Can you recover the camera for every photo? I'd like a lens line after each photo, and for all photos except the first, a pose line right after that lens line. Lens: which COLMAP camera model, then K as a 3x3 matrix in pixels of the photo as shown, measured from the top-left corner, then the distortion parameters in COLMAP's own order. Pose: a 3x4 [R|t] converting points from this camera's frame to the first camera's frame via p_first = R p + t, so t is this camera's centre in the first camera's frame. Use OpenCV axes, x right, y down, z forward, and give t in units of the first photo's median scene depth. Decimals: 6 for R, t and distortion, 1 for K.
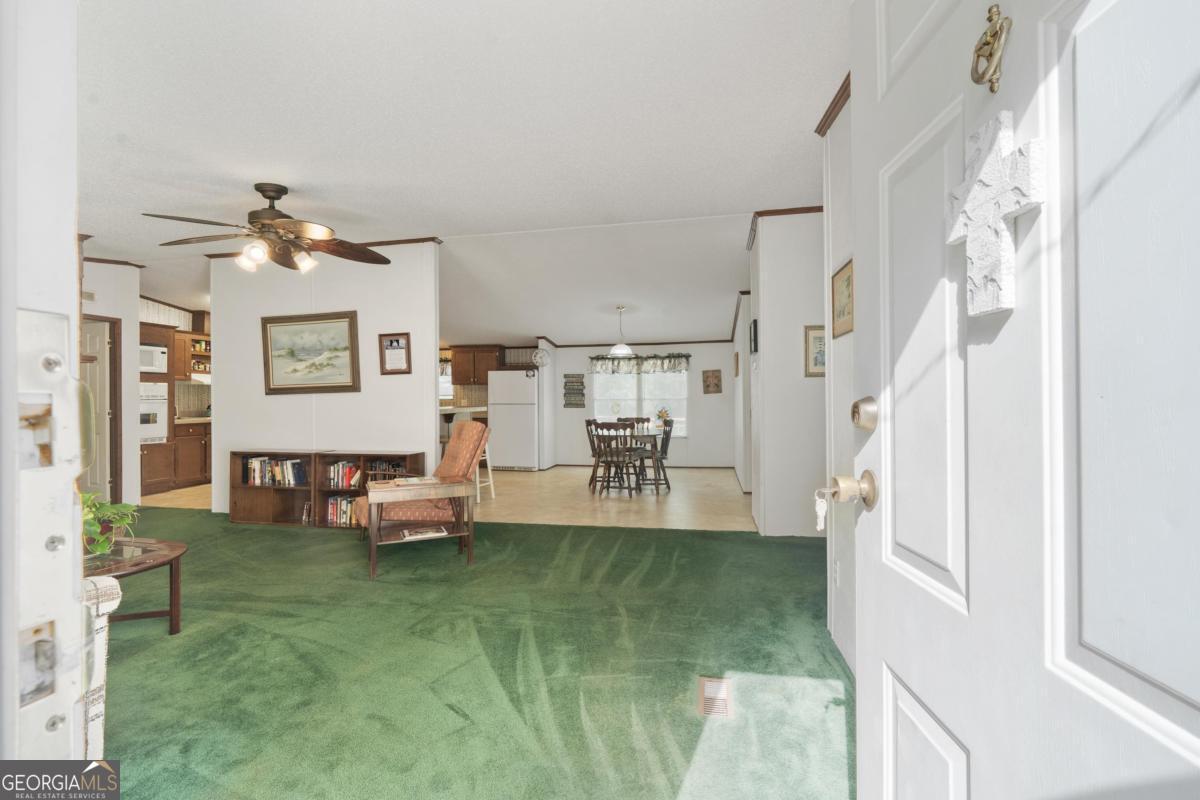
lens RADIAL K [[545.2, 0, 599.2], [0, 545.2, 395.5], [0, 0, 1]] dist [-0.009479, 0.002378]
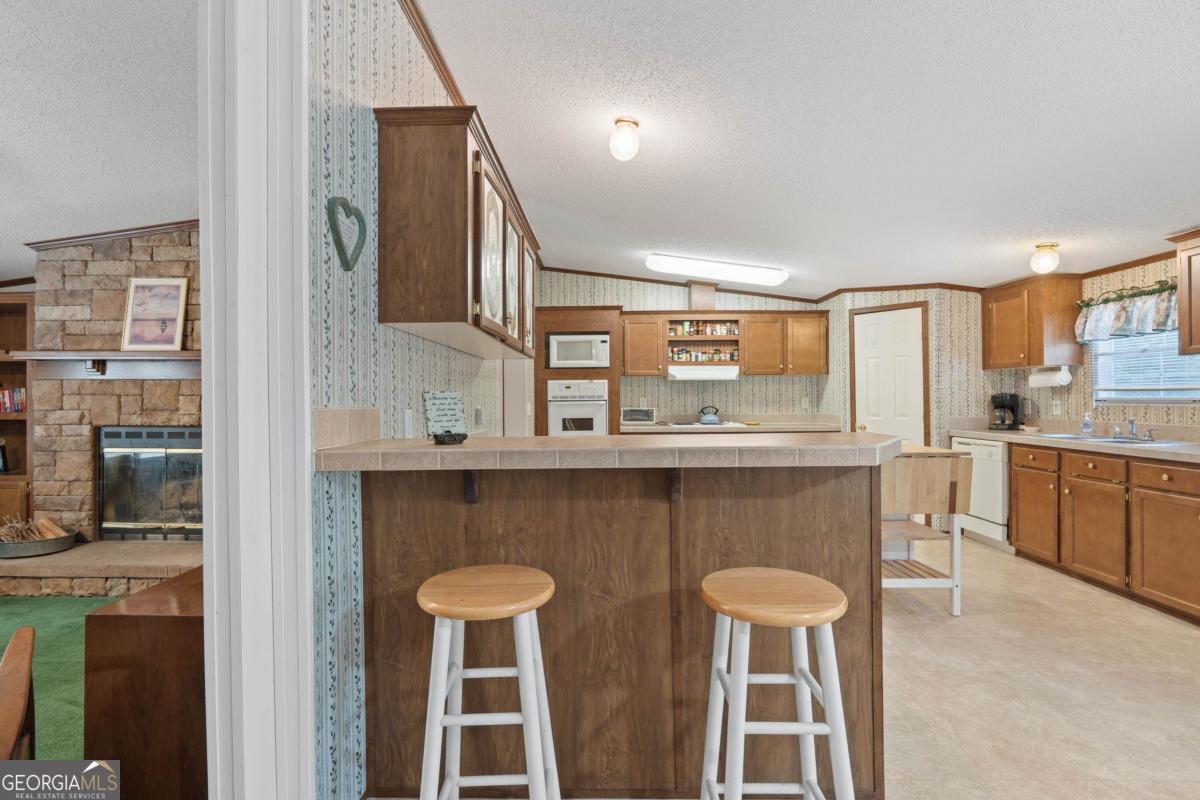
lens RADIAL K [[545.2, 0, 585.9], [0, 545.2, 400.0], [0, 0, 1]] dist [-0.009479, 0.002378]
pose [[0.185405, 0.004086, -0.982654, -0.028872], [0.012154, 0.999905, 0.006451, 0.000840], [0.982587, -0.013139, 0.185338, 0.893815]]
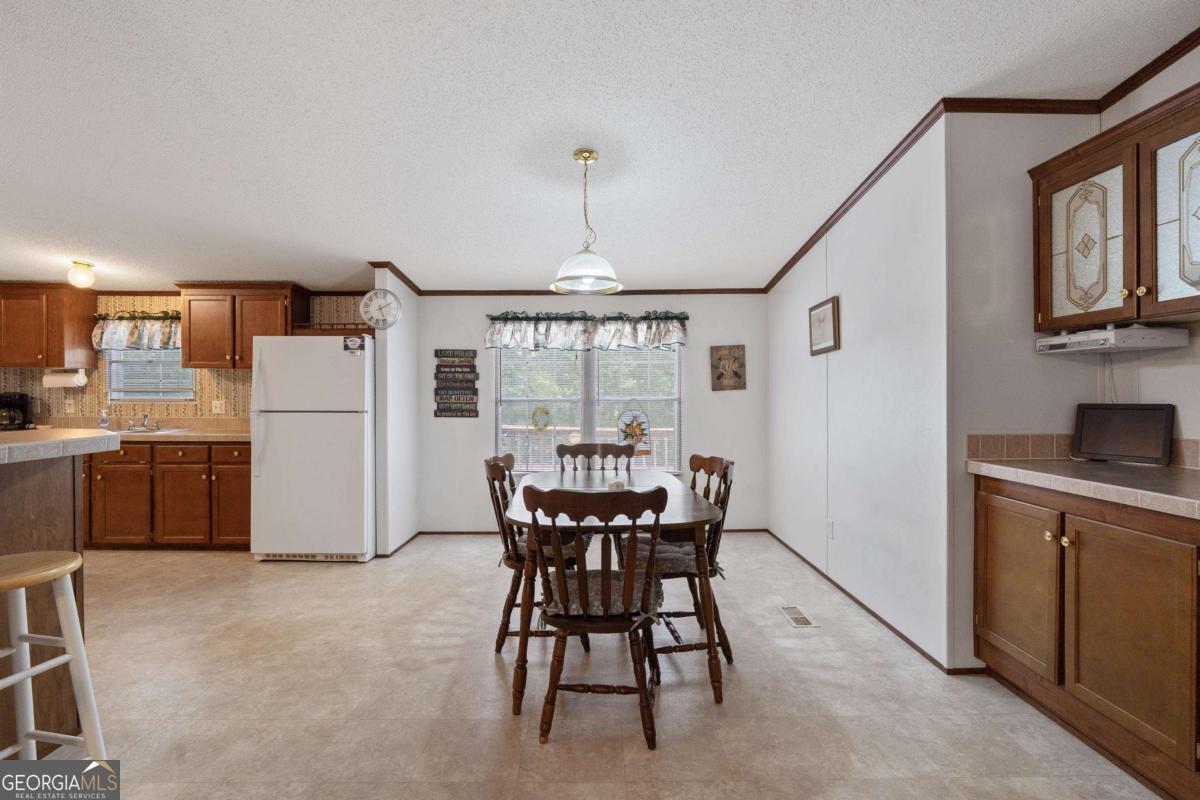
lens RADIAL K [[545.2, 0, 604.9], [0, 545.2, 396.0], [0, 0, 1]] dist [-0.009479, 0.002378]
pose [[0.975854, 0.003642, 0.218395, -0.032084], [-0.005501, 0.999954, 0.007905, -0.002178], [-0.218356, -0.008915, 0.975828, 0.708930]]
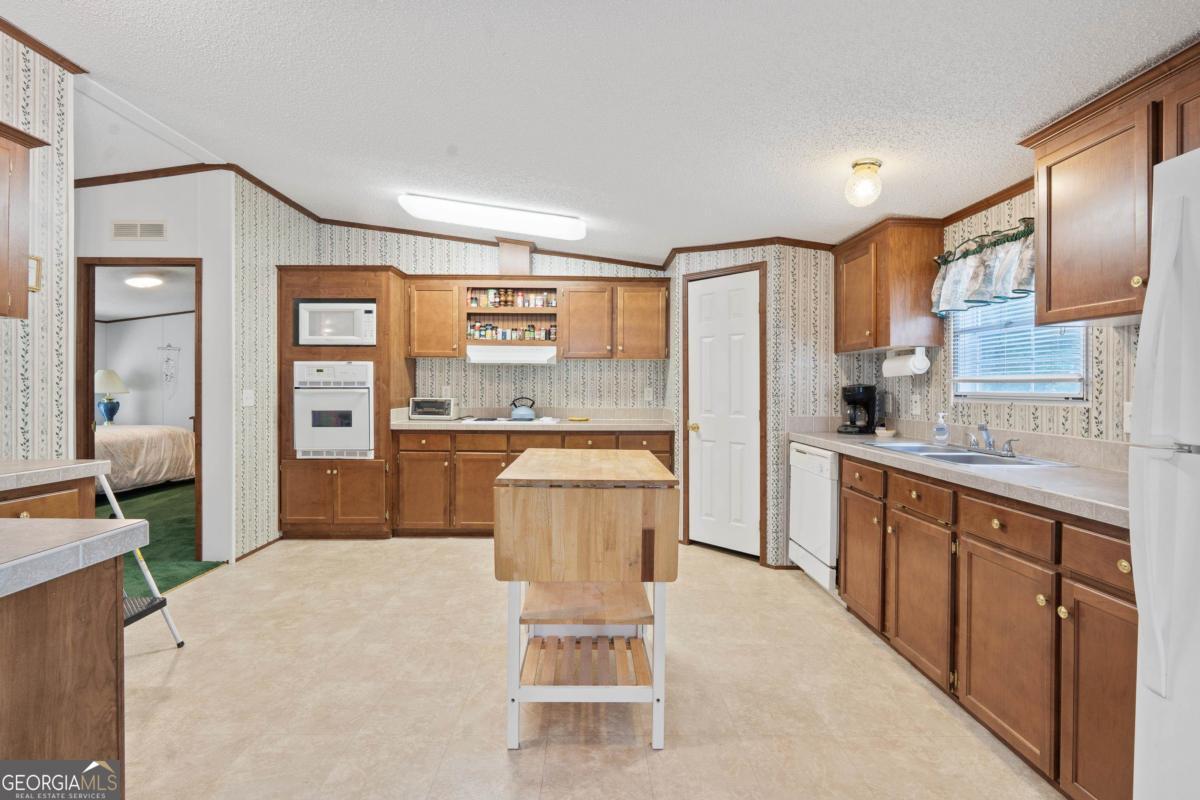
lens RADIAL K [[545.2, 0, 587.2], [0, 545.2, 391.3], [0, 0, 1]] dist [-0.009479, 0.002378]
pose [[0.213058, 0.010644, -0.976982, -0.163738], [0.000020, 0.999941, 0.010898, 0.004238], [0.977040, -0.002341, 0.213045, 1.201292]]
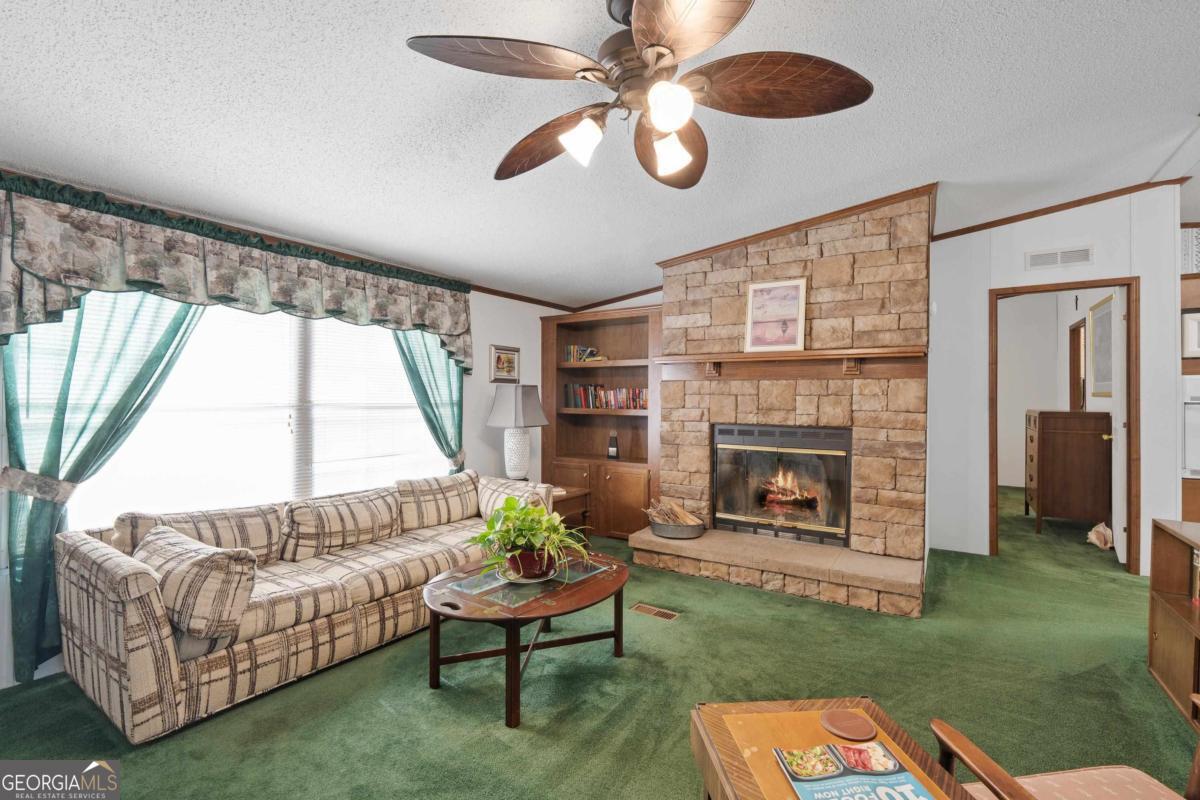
lens RADIAL K [[545.2, 0, 596.4], [0, 545.2, 400.4], [0, 0, 1]] dist [-0.009479, 0.002378]
pose [[-0.359025, 0.007348, -0.933299, -0.057226], [0.008546, 0.999953, 0.004585, -0.004623], [0.933289, -0.006330, -0.359071, 0.585158]]
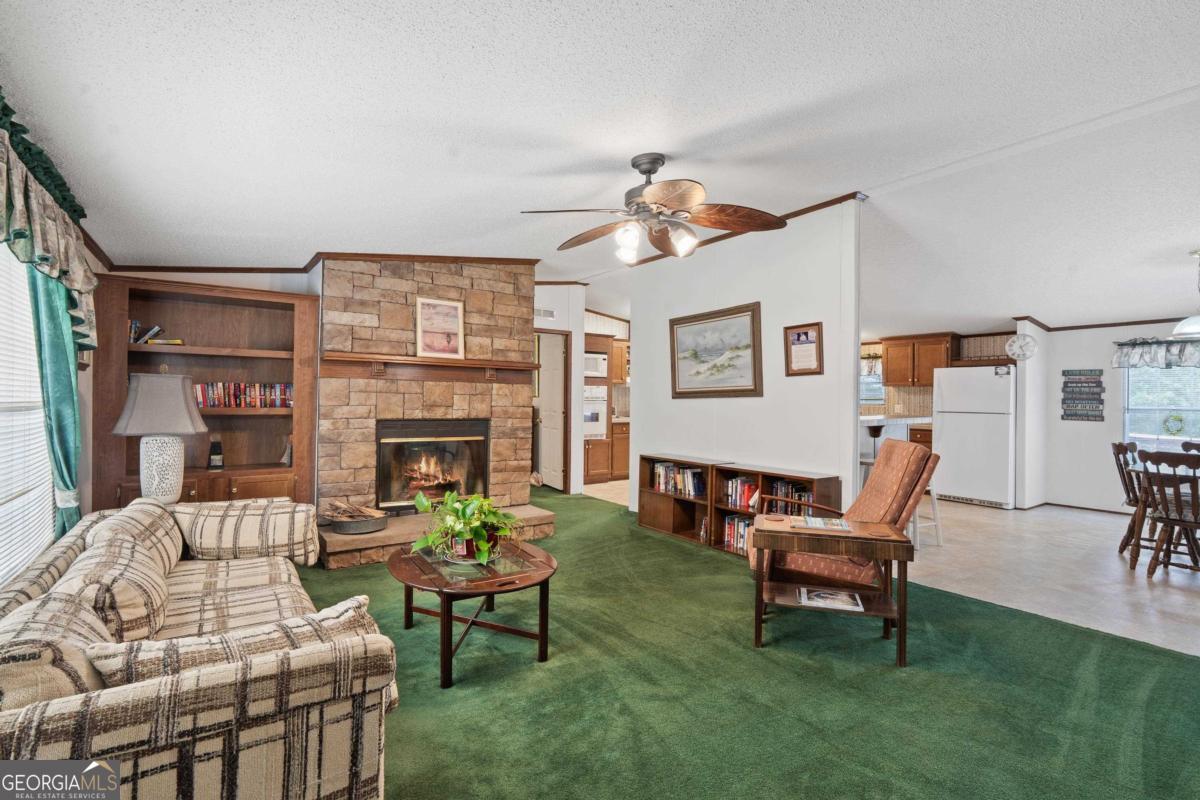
lens RADIAL K [[545.2, 0, 600.3], [0, 545.2, 399.9], [0, 0, 1]] dist [-0.009479, 0.002378]
pose [[0.732181, 0.013491, -0.680977, -0.038616], [-0.007960, 0.999905, 0.011250, -0.007994], [0.681064, -0.002816, 0.732218, 0.176143]]
